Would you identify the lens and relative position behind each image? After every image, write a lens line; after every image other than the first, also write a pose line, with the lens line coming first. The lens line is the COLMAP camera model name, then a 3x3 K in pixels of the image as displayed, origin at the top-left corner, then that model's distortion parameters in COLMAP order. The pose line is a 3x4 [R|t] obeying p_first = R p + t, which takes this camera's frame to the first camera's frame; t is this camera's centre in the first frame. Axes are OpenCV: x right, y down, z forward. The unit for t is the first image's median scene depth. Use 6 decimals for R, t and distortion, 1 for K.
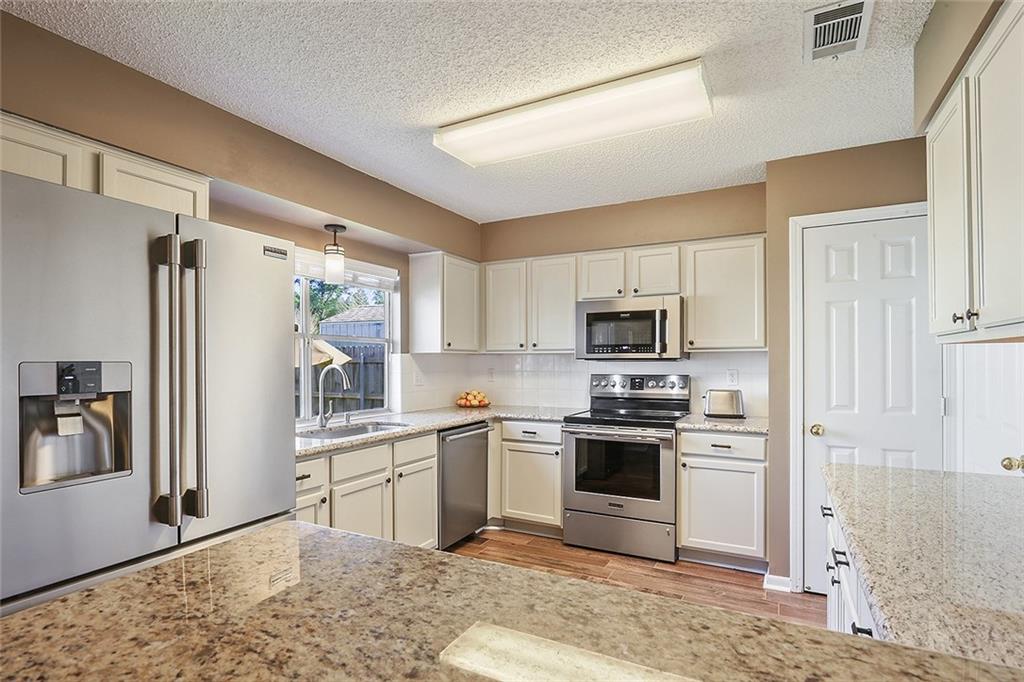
lens RADIAL K [[540.8, 0, 516.7], [0, 540.8, 358.9], [0, 0, 1]] dist [0.002987, 0.000312]
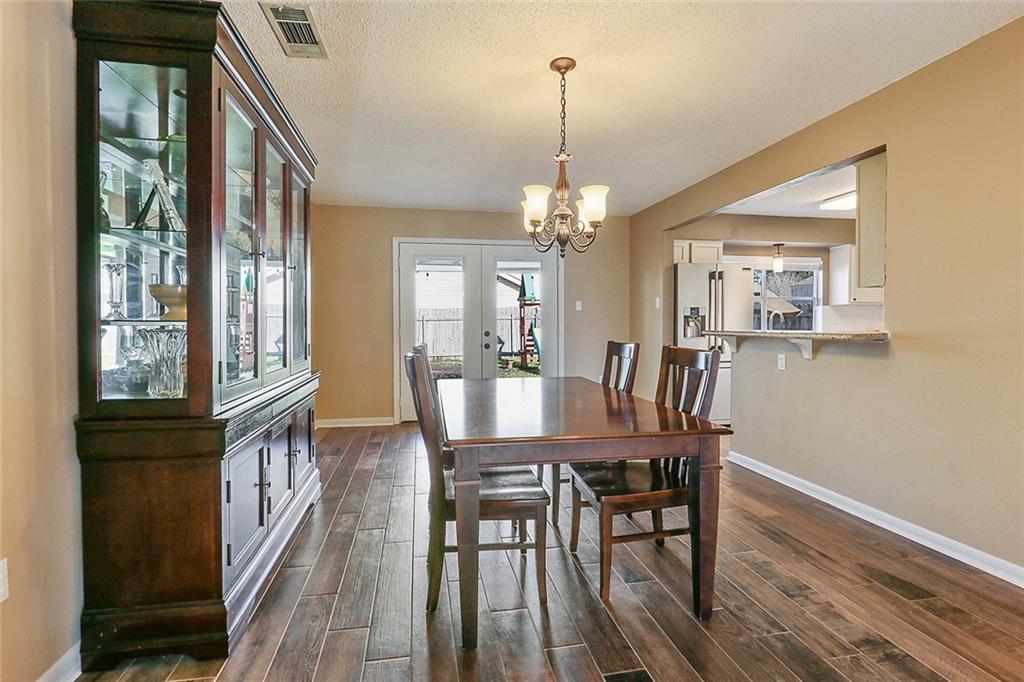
lens RADIAL K [[498.3, 0, 505.2], [0, 498.3, 325.0], [0, 0, 1]] dist [-0.000102, 0.000071]
pose [[0.625786, 0.004131, -0.779984, 0.478579], [0.005468, 0.999938, 0.009683, 0.038352], [0.779976, -0.010324, 0.625724, -0.973257]]
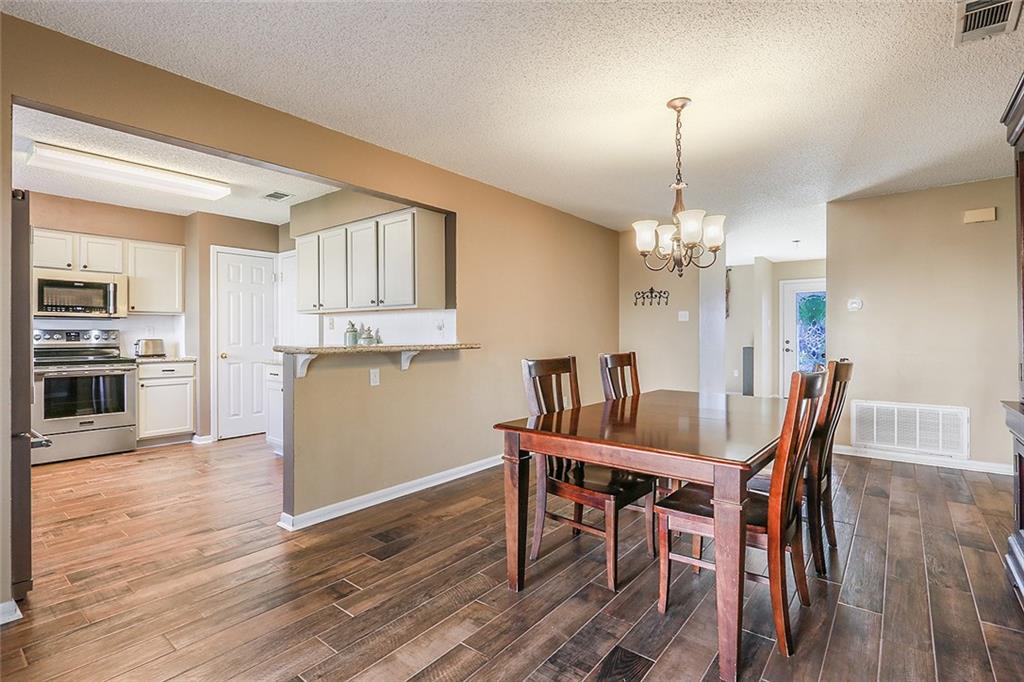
lens RADIAL K [[498.3, 0, 511.4], [0, 498.3, 337.9], [0, 0, 1]] dist [-0.000102, 0.000071]
pose [[0.164130, -0.002600, 0.986435, -0.930989], [-0.007170, 0.999967, 0.003828, 0.044164], [-0.986413, -0.007701, 0.164106, -0.289030]]
